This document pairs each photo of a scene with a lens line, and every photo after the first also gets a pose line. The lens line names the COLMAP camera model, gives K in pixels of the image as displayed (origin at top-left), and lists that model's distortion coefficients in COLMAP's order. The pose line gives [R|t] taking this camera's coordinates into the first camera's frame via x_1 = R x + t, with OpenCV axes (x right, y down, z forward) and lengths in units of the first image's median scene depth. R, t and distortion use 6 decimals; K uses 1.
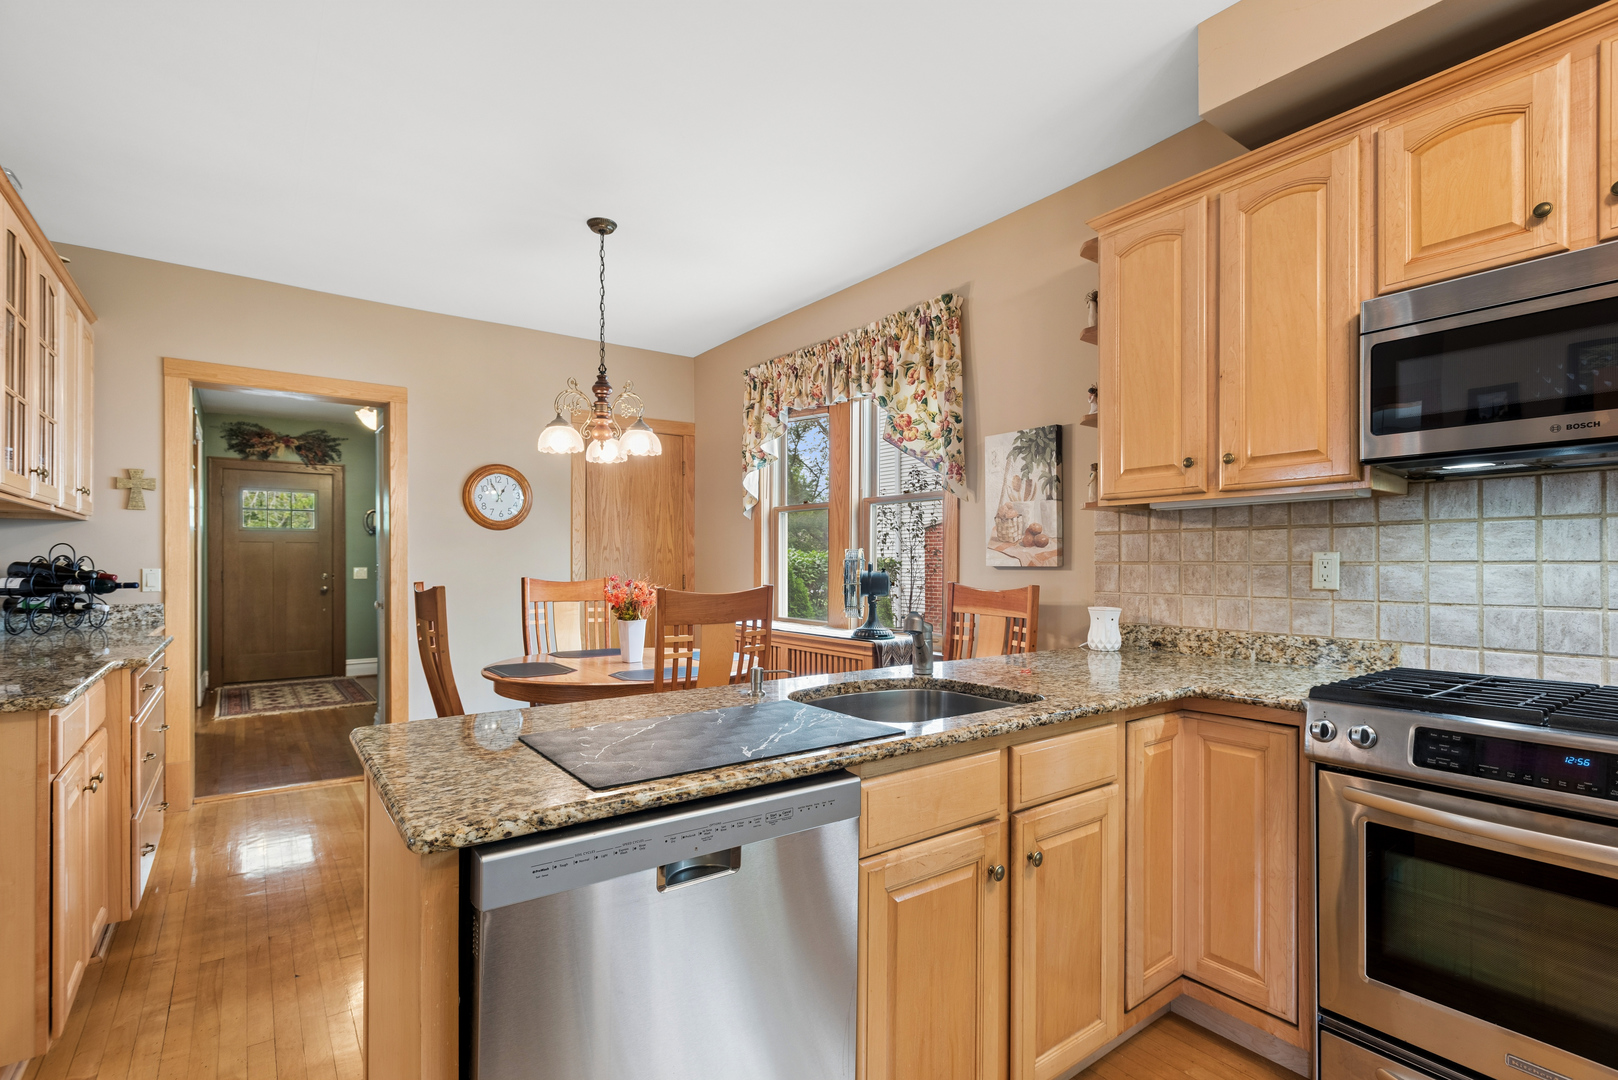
lens RADIAL K [[758.8, 0, 809.9], [0, 758.8, 554.2], [0, 0, 1]] dist [0.003998, -0.000323]
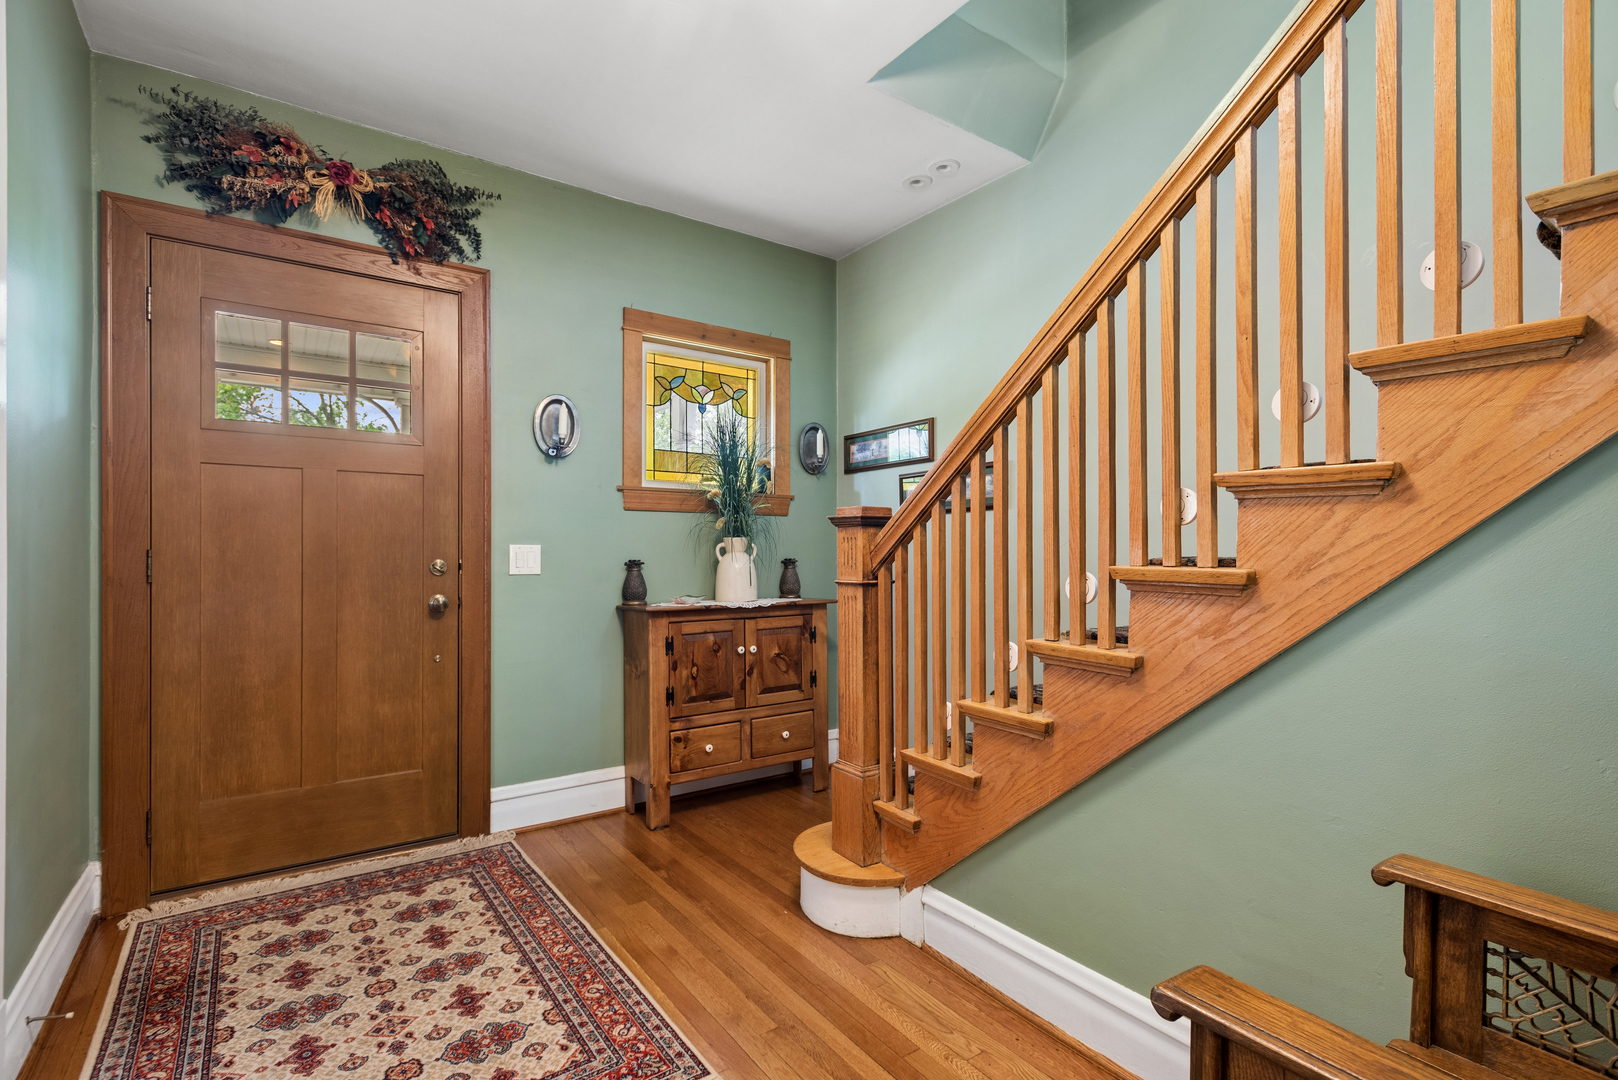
lens RADIAL K [[758.8, 0, 809.9], [0, 758.8, 554.2], [0, 0, 1]] dist [0.003998, -0.000323]
pose [[0.999994, 0.002011, -0.002886, -0.470255], [-0.002003, 0.999994, 0.002758, 0.021511], [0.002891, -0.002752, 0.999992, 0.649675]]
